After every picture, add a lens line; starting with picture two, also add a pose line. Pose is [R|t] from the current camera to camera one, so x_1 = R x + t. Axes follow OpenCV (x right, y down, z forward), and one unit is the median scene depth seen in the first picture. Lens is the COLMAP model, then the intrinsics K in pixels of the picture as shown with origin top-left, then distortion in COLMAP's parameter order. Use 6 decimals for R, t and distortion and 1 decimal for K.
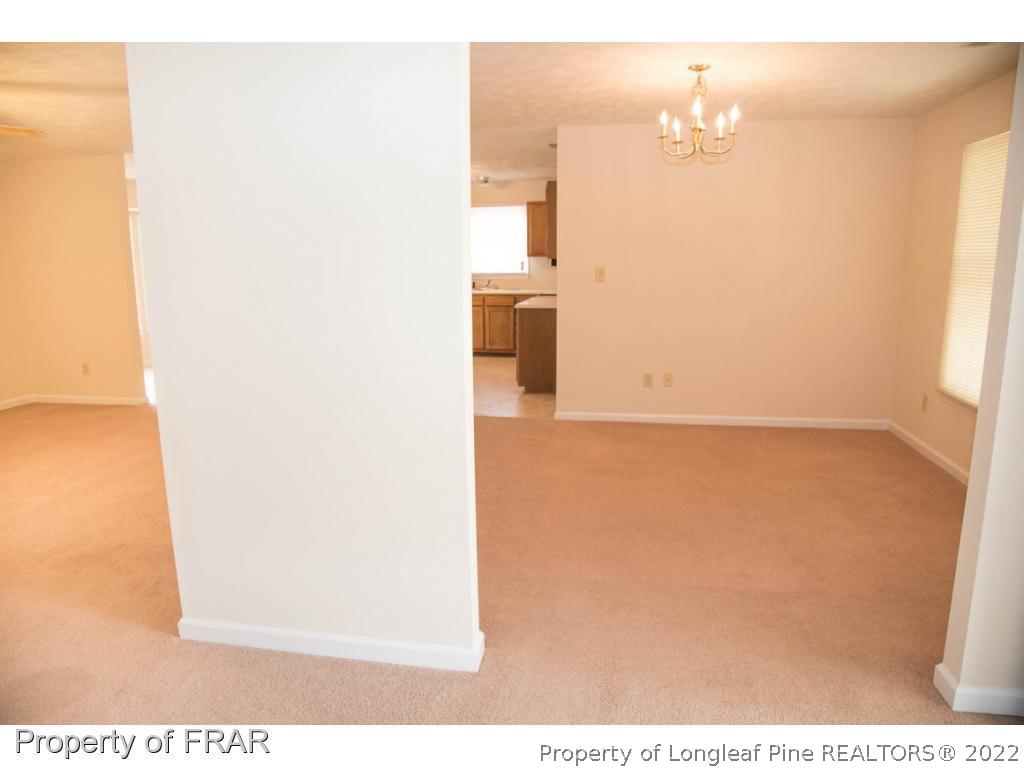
lens RADIAL K [[708.4, 0, 516.9], [0, 708.4, 391.5], [0, 0, 1]] dist [-0.103408, 0.051866]
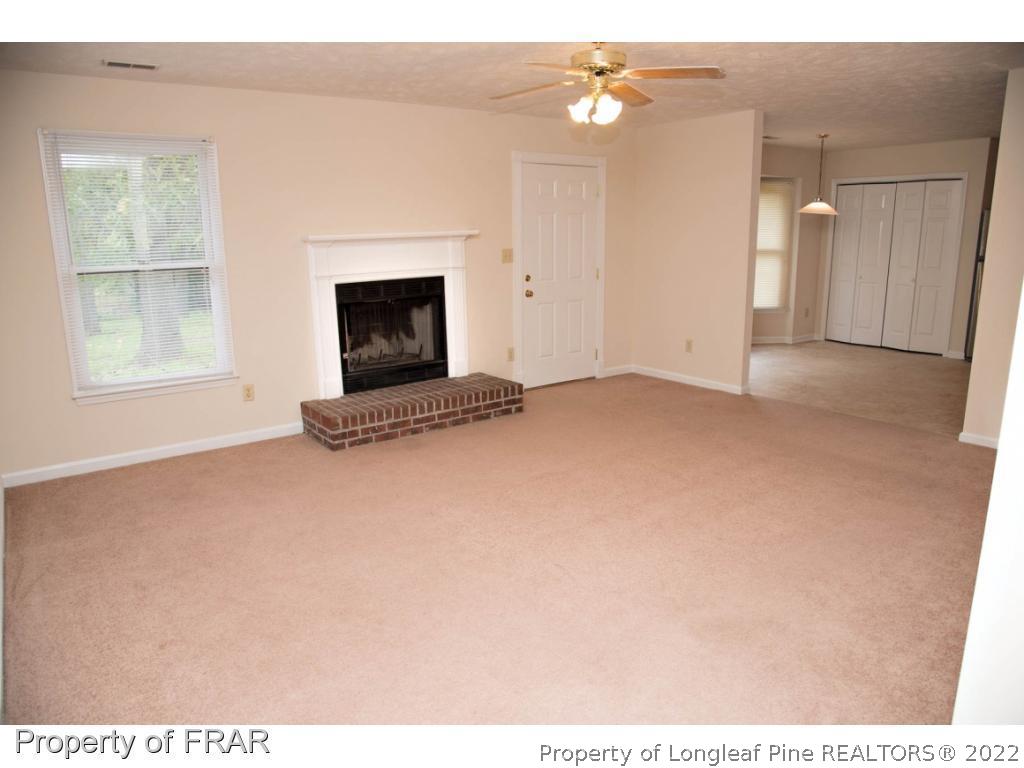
lens RADIAL K [[708.4, 0, 504.2], [0, 708.4, 379.5], [0, 0, 1]] dist [-0.103408, 0.051866]
pose [[0.731427, 0.145177, -0.666287, -0.261820], [-0.128259, 0.988925, 0.074679, -0.041775], [0.669749, 0.030835, 0.741947, 0.193487]]
